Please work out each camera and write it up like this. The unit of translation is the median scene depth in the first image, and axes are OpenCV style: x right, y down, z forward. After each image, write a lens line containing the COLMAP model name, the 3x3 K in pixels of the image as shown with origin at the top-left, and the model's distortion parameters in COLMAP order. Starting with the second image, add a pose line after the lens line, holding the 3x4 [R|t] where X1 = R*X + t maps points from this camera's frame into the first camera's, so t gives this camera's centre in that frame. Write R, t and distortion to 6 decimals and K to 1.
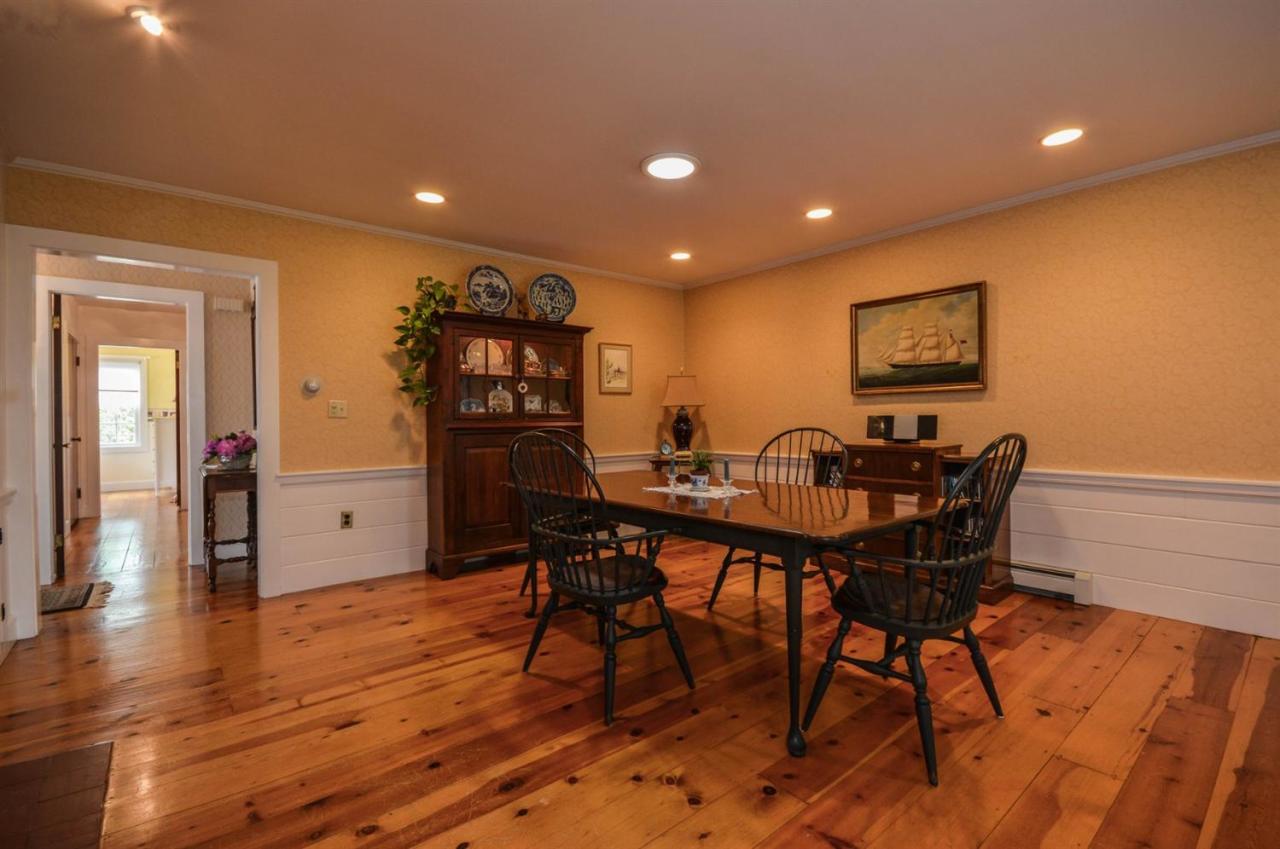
lens RADIAL K [[576.3, 0, 639.2], [0, 576.3, 424.6], [0, 0, 1]] dist [-0.002765, 0.000009]
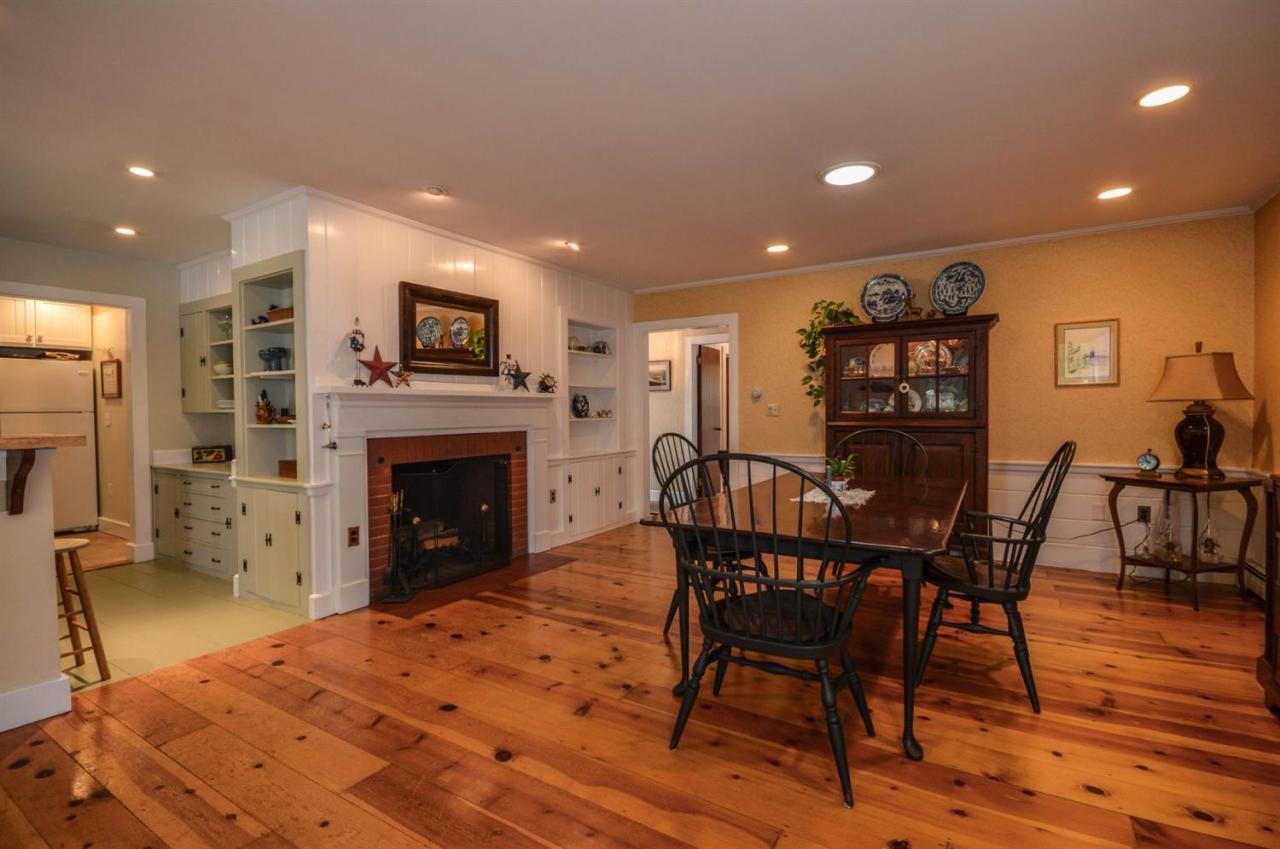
lens RADIAL K [[576.3, 0, 627.8], [0, 576.3, 421.8], [0, 0, 1]] dist [-0.002765, 0.000009]
pose [[0.305468, 0.019260, -0.952008, 0.618711], [-0.006772, 0.999814, 0.018054, -0.018500], [0.952178, 0.000932, 0.305542, 0.221918]]
